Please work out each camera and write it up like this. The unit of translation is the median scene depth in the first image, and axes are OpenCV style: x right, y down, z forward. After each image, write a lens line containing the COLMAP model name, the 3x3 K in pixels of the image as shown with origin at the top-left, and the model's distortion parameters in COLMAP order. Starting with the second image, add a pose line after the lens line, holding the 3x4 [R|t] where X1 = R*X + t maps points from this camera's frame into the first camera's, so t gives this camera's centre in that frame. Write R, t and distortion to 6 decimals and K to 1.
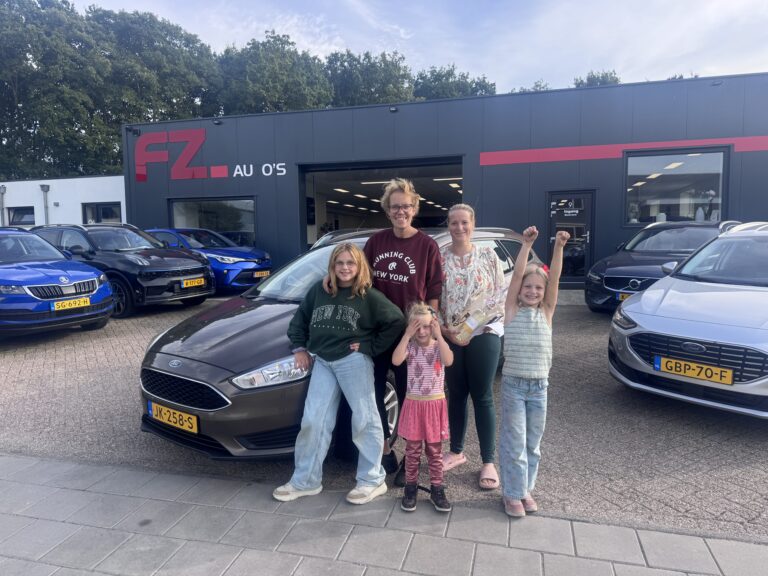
lens RADIAL K [[546.1, 0, 385.6], [0, 546.1, 291.1], [0, 0, 1]] dist [0.036975, -0.045658]
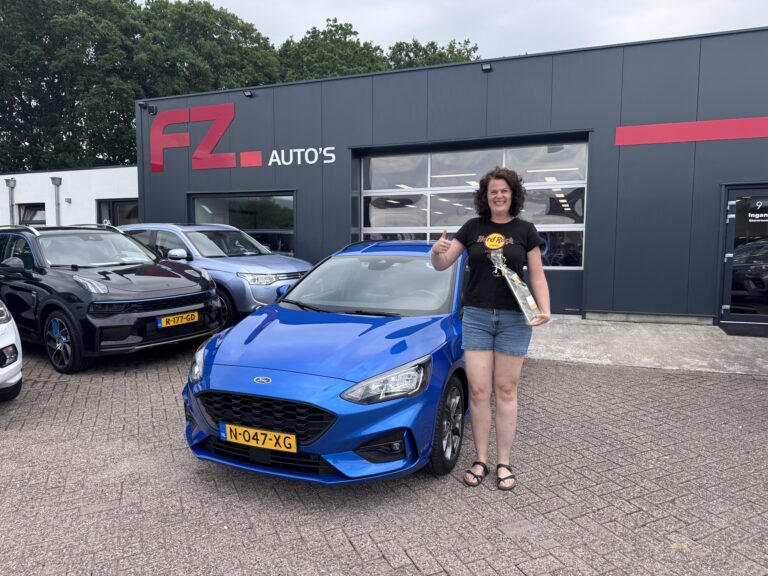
lens RADIAL K [[546.1, 0, 383.8], [0, 546.1, 291.6], [0, 0, 1]] dist [0.036975, -0.045658]
pose [[0.994254, 0.025457, -0.103976, -0.031332], [-0.025765, 0.999667, -0.001612, -0.033382], [0.103901, 0.004282, 0.994578, 0.240464]]
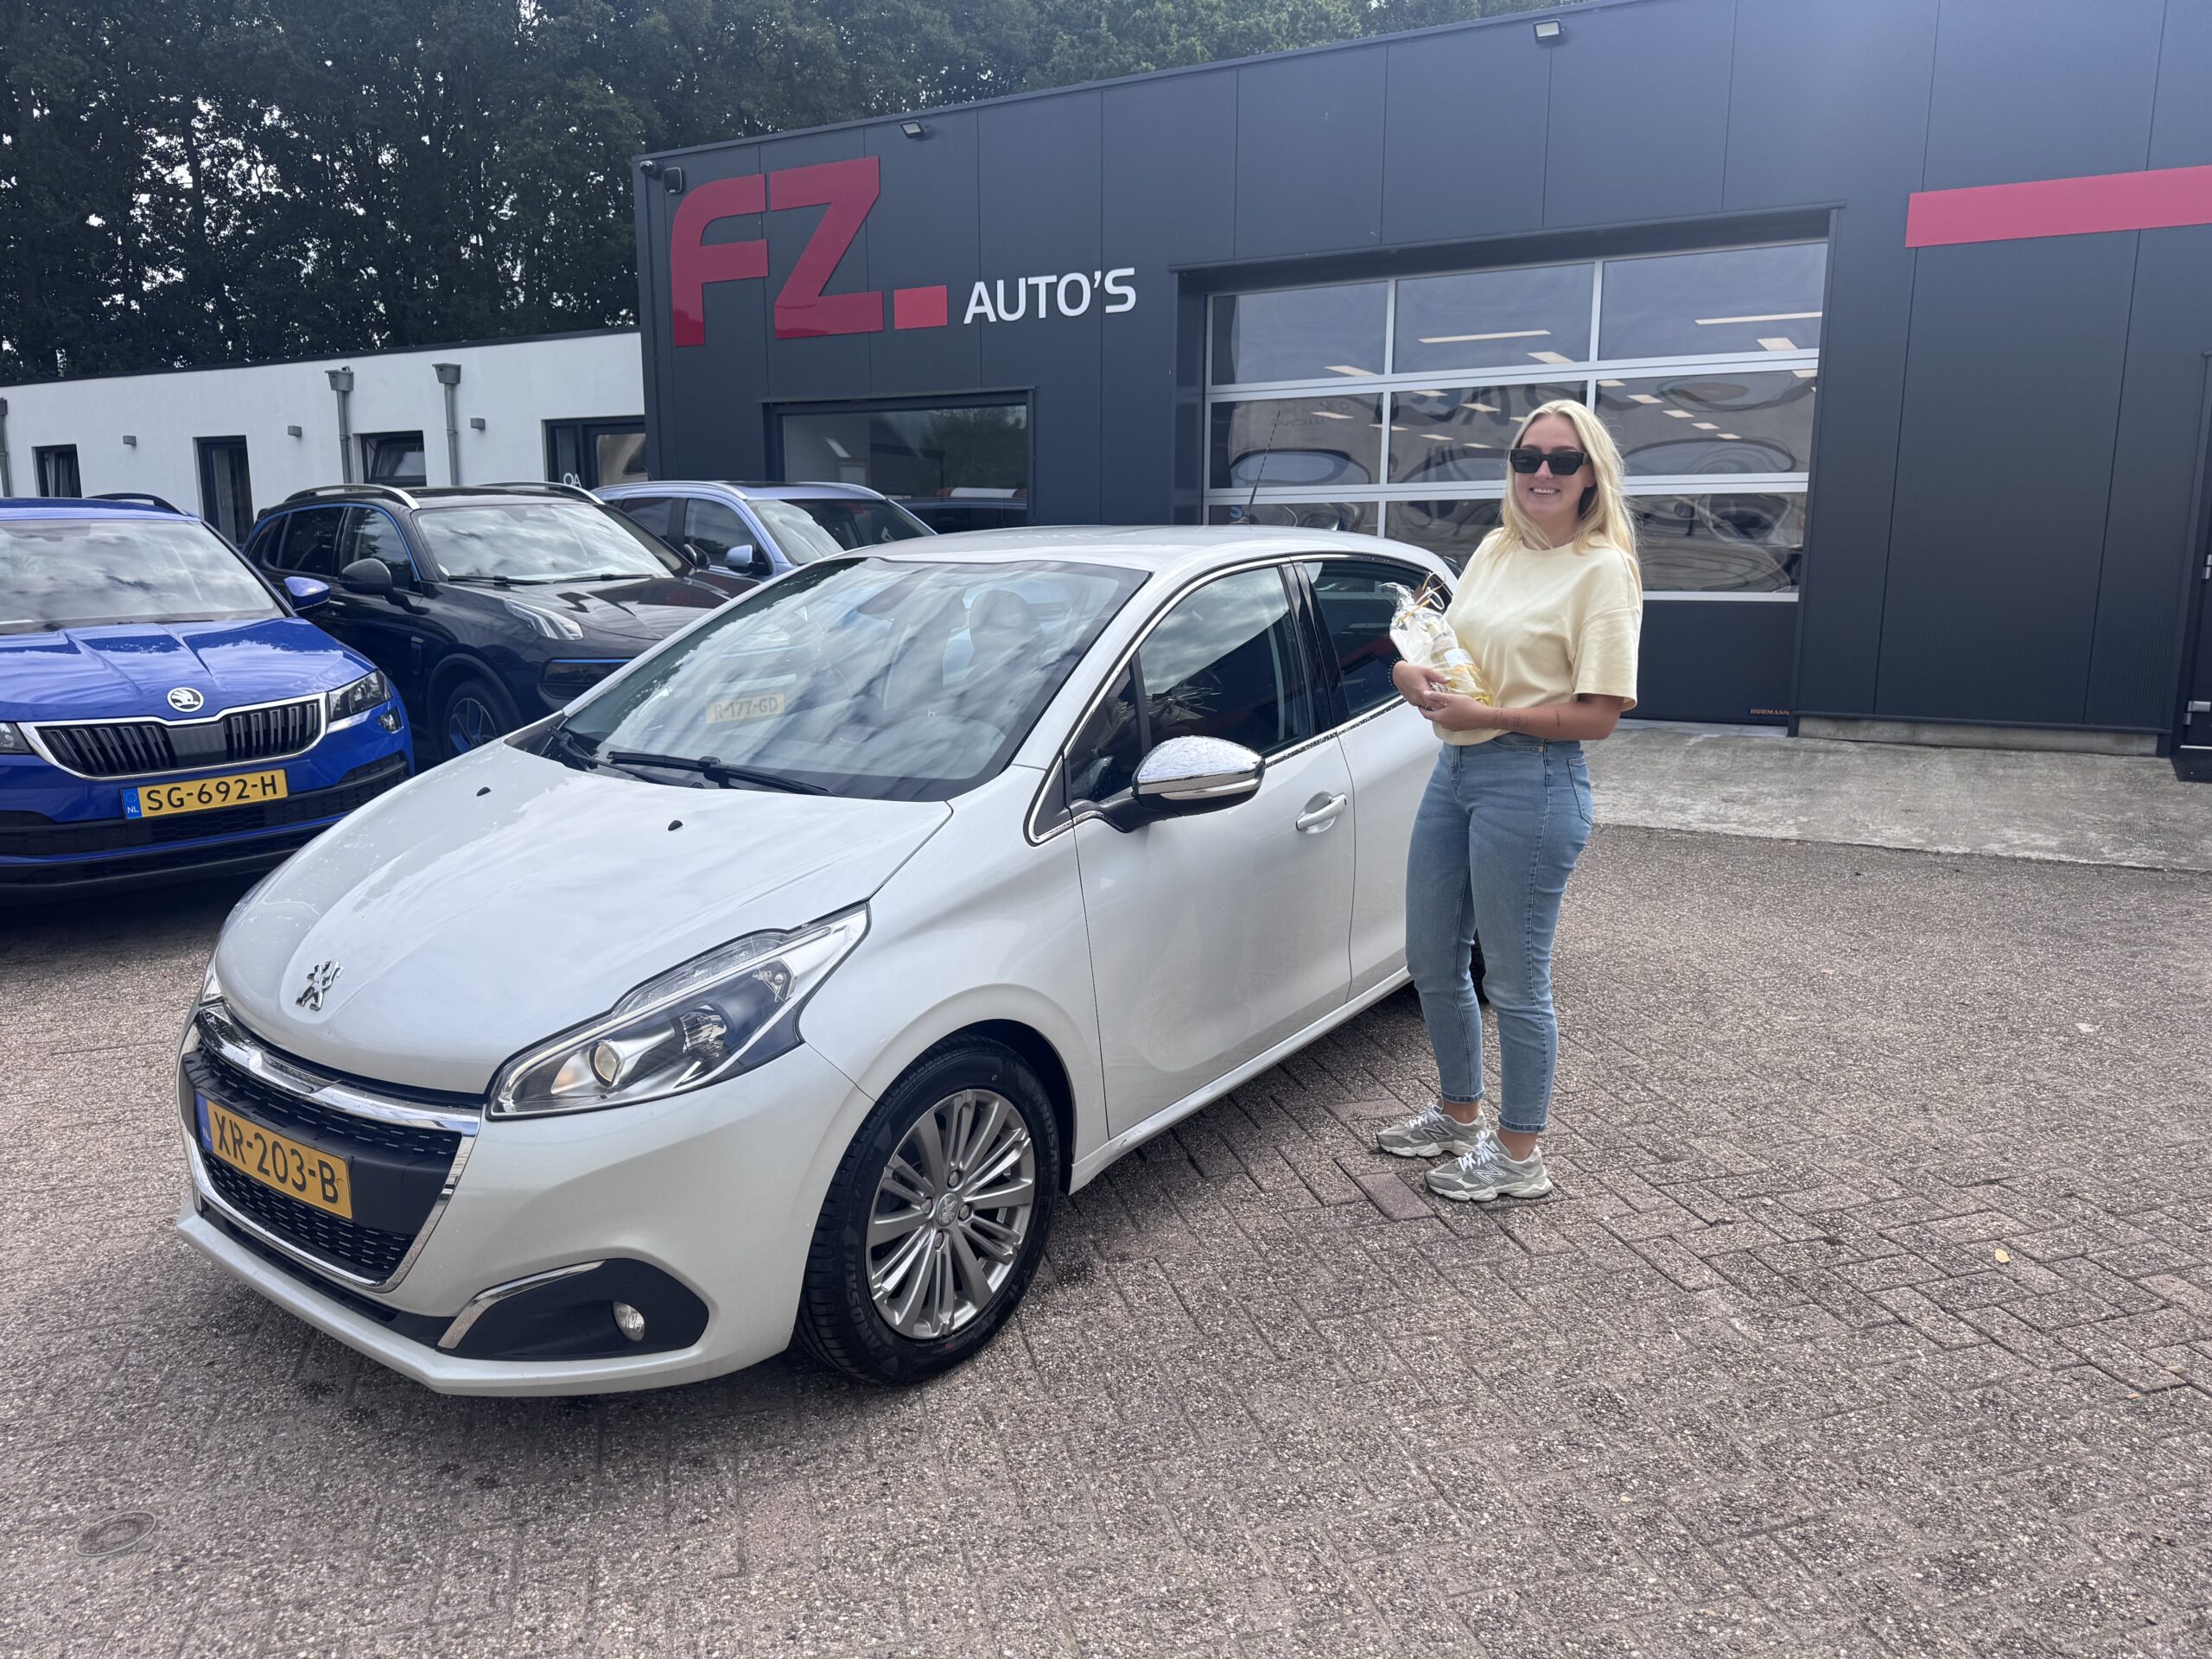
lens RADIAL K [[1572.9, 0, 1102.5], [0, 1572.9, 838.2], [0, 0, 1]] dist [0.036975, -0.045658]
pose [[0.967001, 0.061487, -0.247243, 0.015789], [-0.037605, 0.994258, 0.100186, -0.022518], [0.251983, -0.087582, 0.963760, 0.176258]]
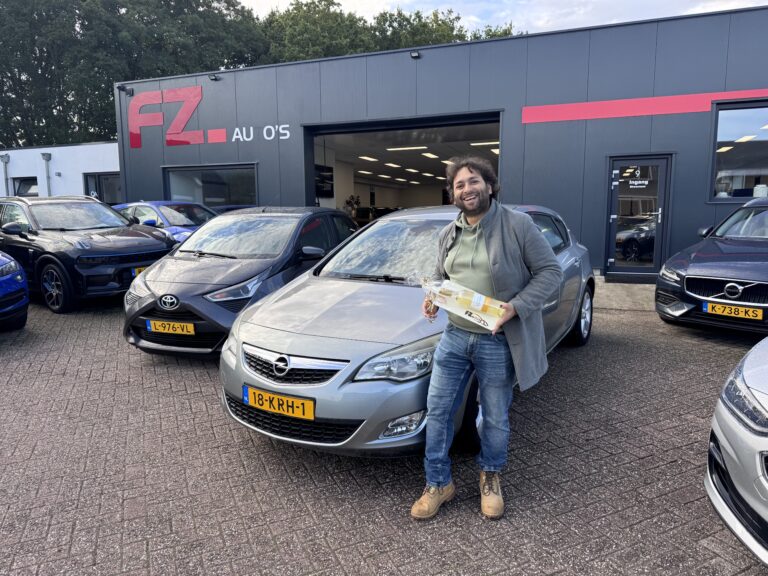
lens RADIAL K [[546.1, 0, 382.8], [0, 546.1, 288.0], [0, 0, 1]] dist [0.036975, -0.045658]
pose [[0.994550, 0.020984, -0.102126, 0.048313], [-0.016421, 0.998838, 0.045317, -0.019888], [0.102958, -0.043393, 0.993739, 0.144985]]
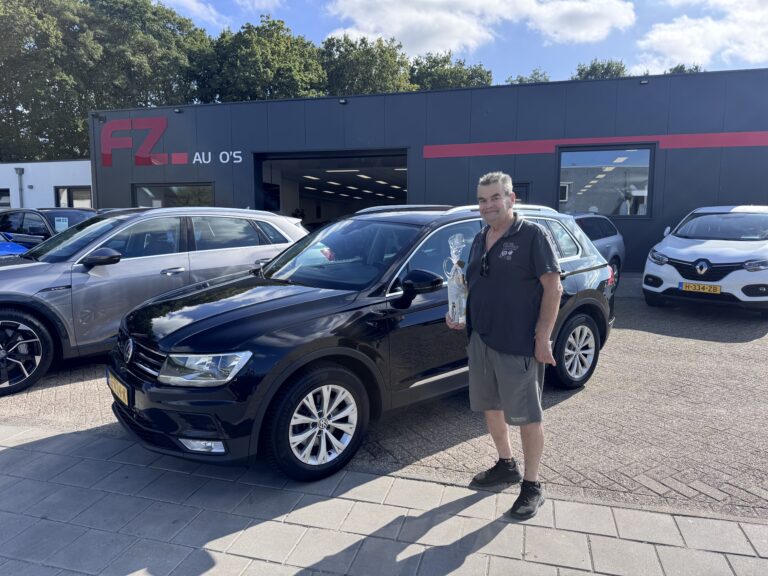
lens RADIAL K [[546.1, 0, 387.9], [0, 546.1, 287.4], [0, 0, 1]] dist [0.036975, -0.045658]
pose [[0.999806, 0.018257, -0.007453, 0.097443], [-0.018105, 0.999637, 0.019929, -0.001116], [0.007814, -0.019790, 0.999774, -0.039950]]
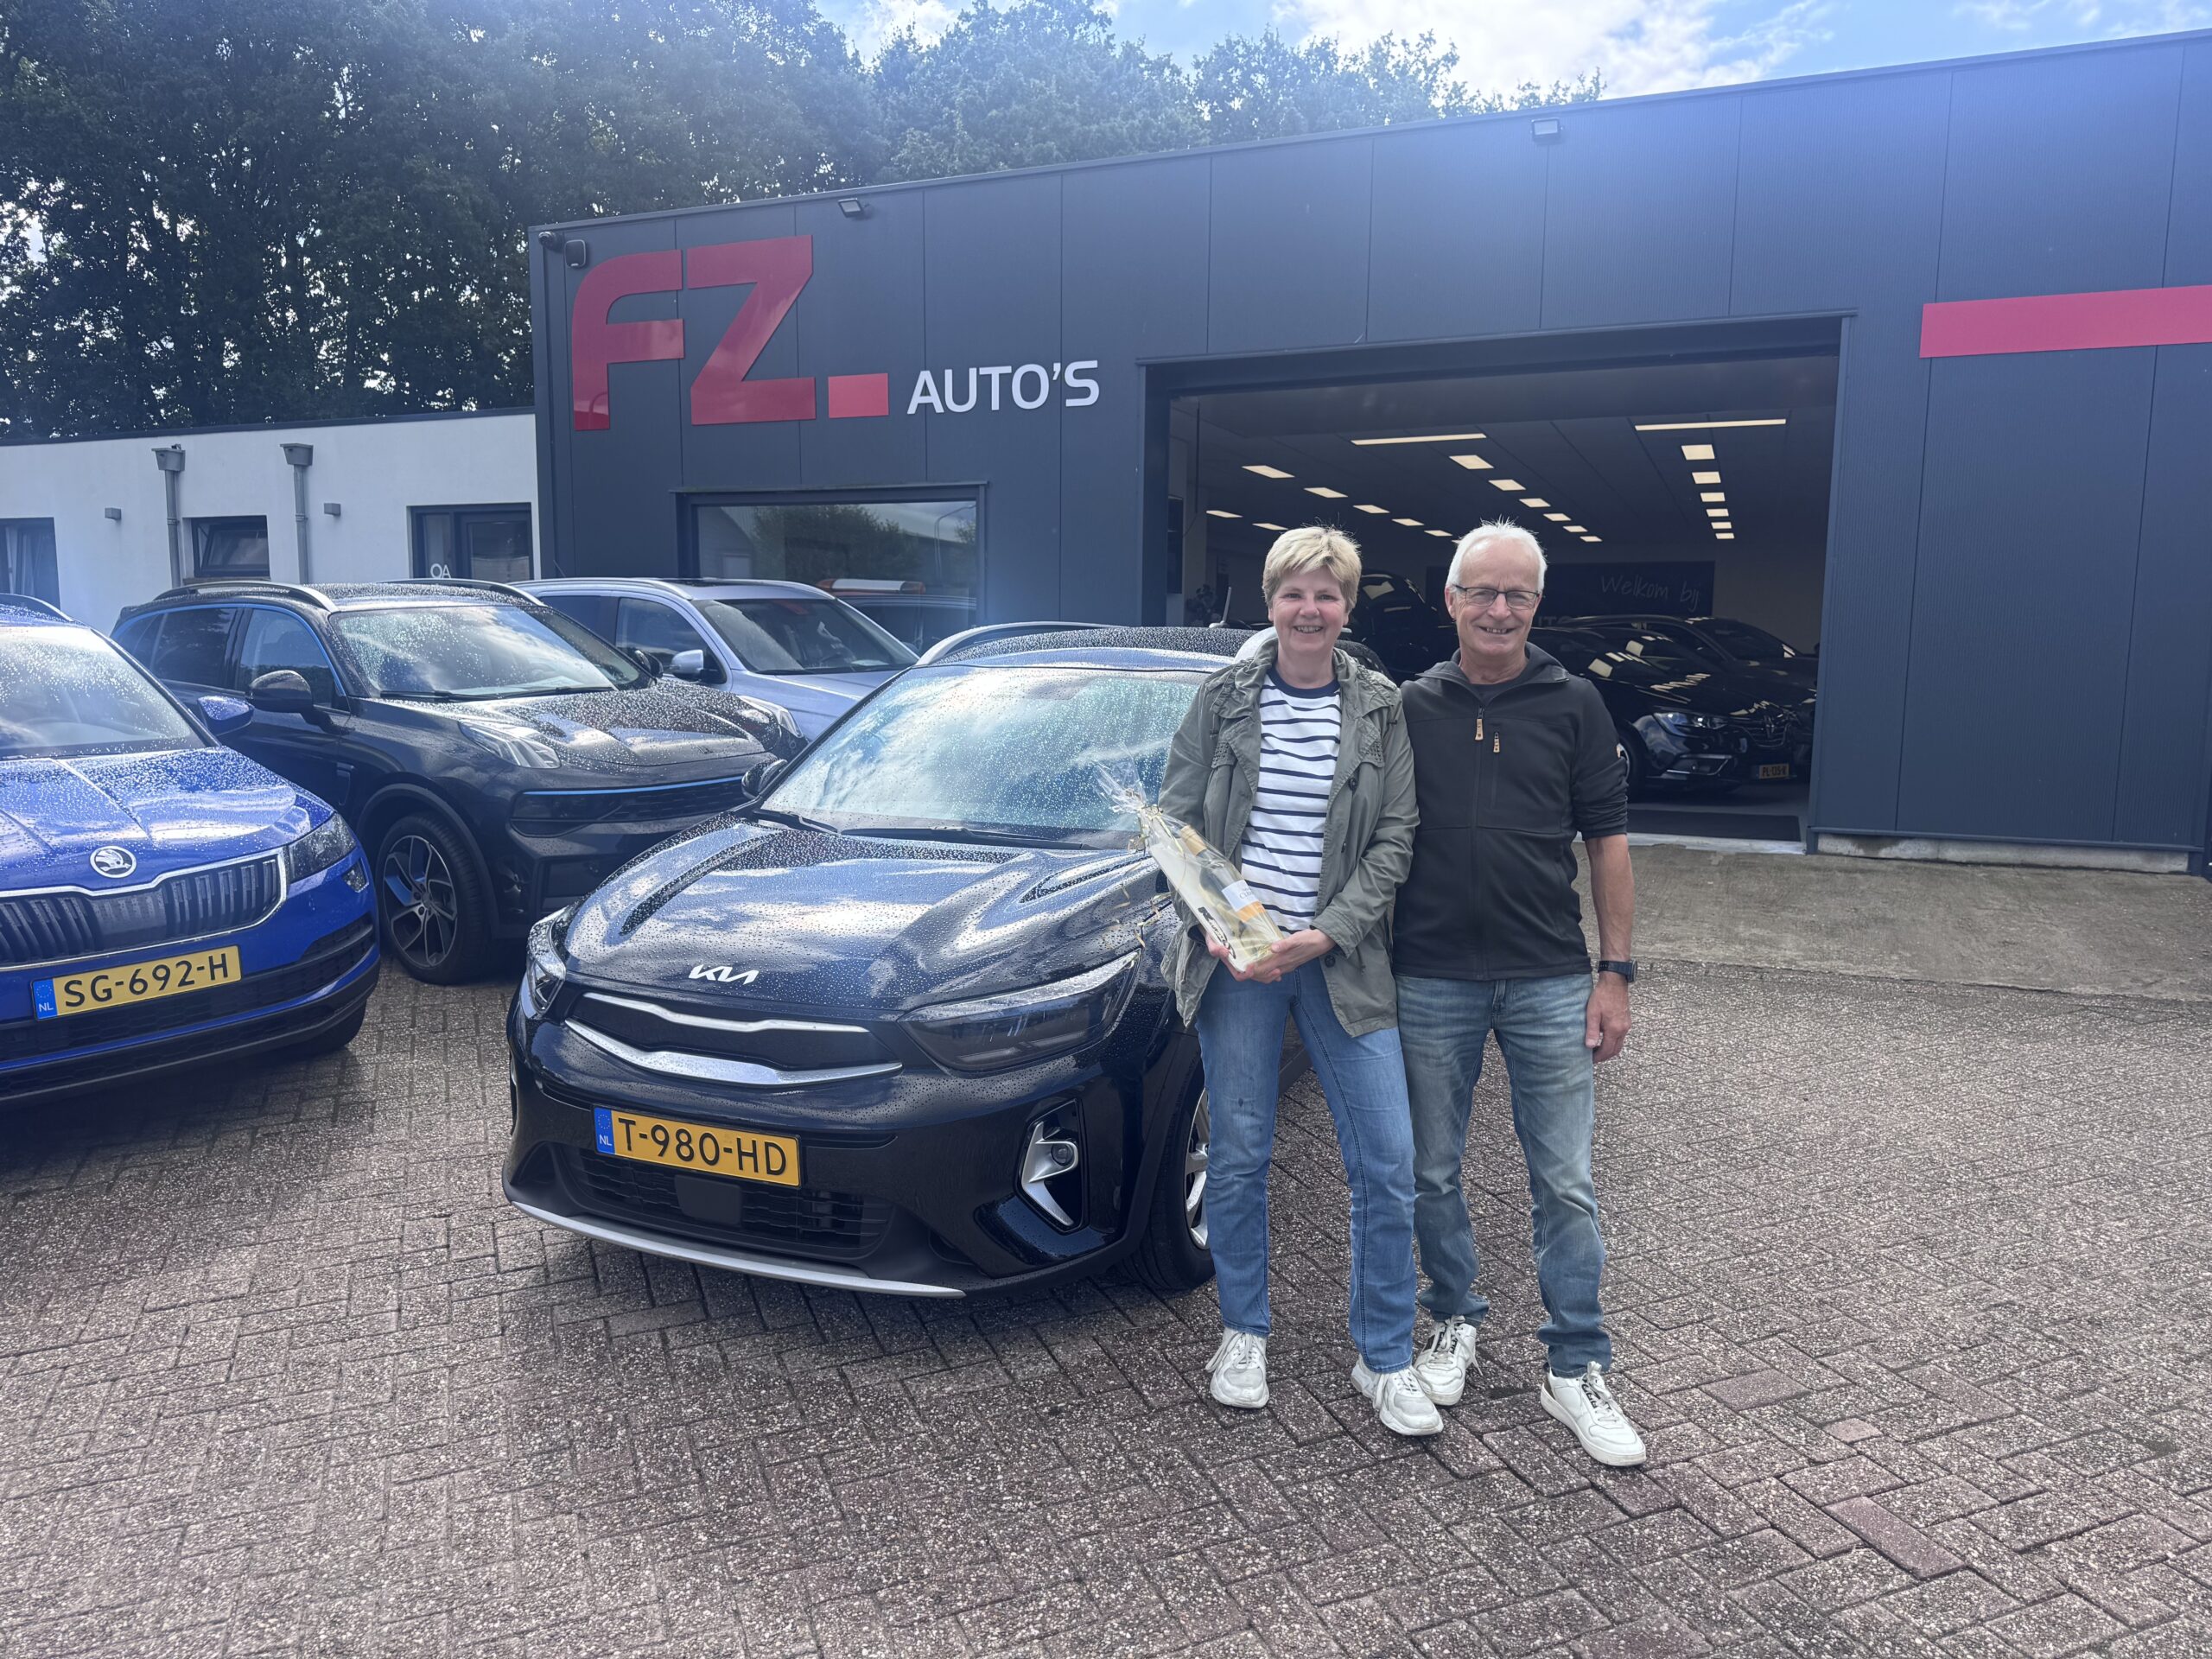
lens RADIAL K [[1572.9, 0, 1098.9], [0, 1572.9, 834.2], [0, 0, 1]] dist [0.036975, -0.045658]
pose [[0.989660, 0.038614, -0.138138, -0.063159], [-0.033538, 0.998681, 0.038889, -0.031883], [0.139457, -0.033854, 0.989649, 0.217440]]
